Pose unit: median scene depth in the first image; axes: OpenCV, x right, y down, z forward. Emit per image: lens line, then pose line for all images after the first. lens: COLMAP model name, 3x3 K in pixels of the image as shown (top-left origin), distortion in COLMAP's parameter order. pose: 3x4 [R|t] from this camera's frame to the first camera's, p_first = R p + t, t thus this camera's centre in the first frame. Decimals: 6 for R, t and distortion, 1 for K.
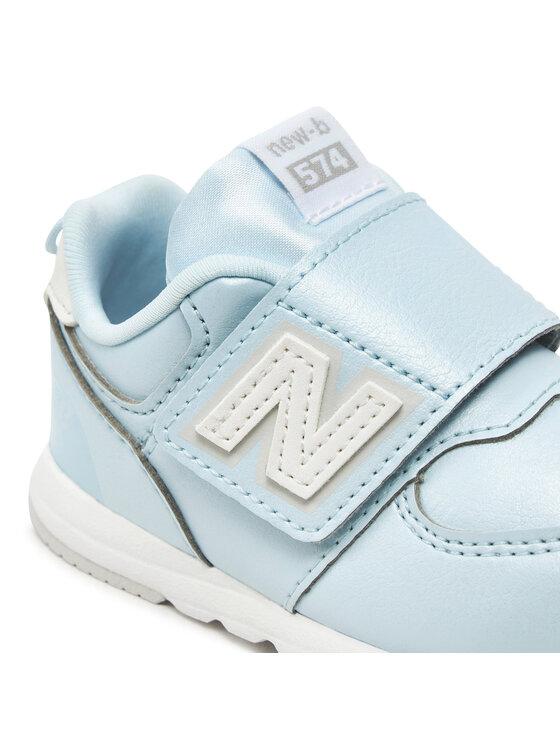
lens RADIAL K [[2657.9, 0, 279.2], [0, 2657.9, 374.5], [0, 0, 1]] dist [0.697685, 0.000000]
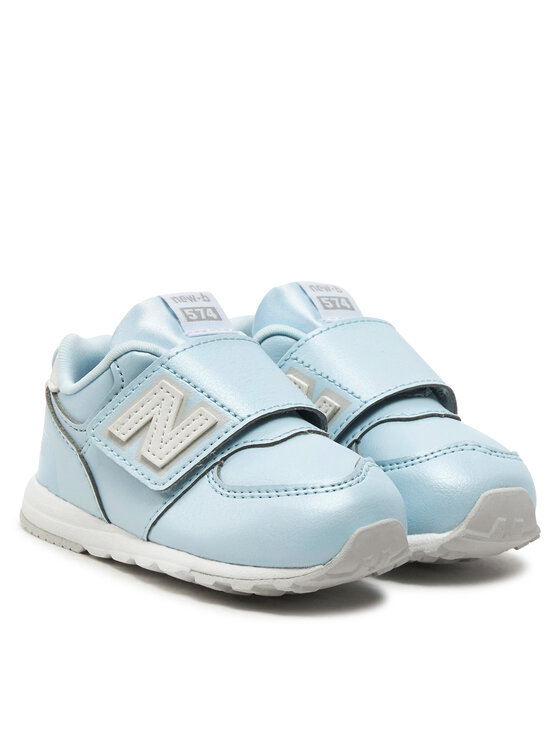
lens RADIAL K [[2657.9, 0, 276.4], [0, 2657.9, 372.5], [0, 0, 1]] dist [0.697685, 0.000000]
pose [[0.989073, 0.118650, -0.087500, 0.242914], [-0.138910, 0.948839, -0.283563, 0.494815], [0.049379, 0.292619, 0.954953, -0.778512]]
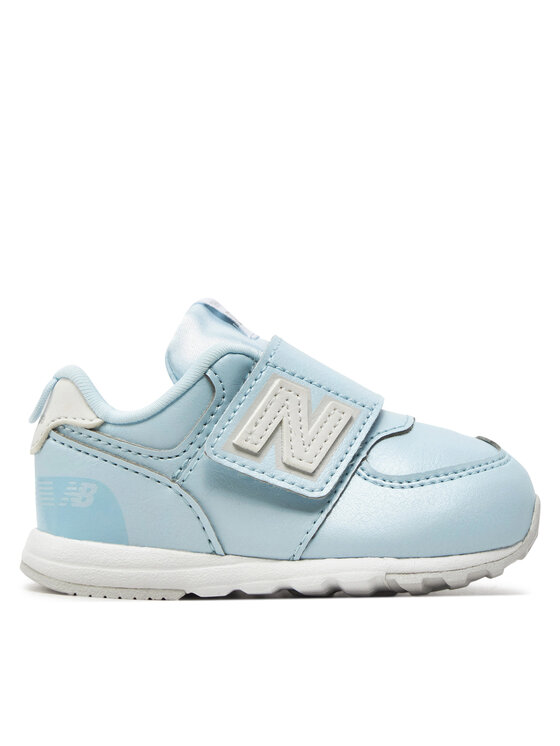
lens RADIAL K [[2657.9, 0, 280.4], [0, 2657.9, 374.1], [0, 0, 1]] dist [0.697685, 0.000000]
pose [[0.824687, 0.017548, 0.565316, -0.911494], [0.244593, 0.890156, -0.384445, 0.604774], [-0.509966, 0.455319, 0.729808, -0.191860]]
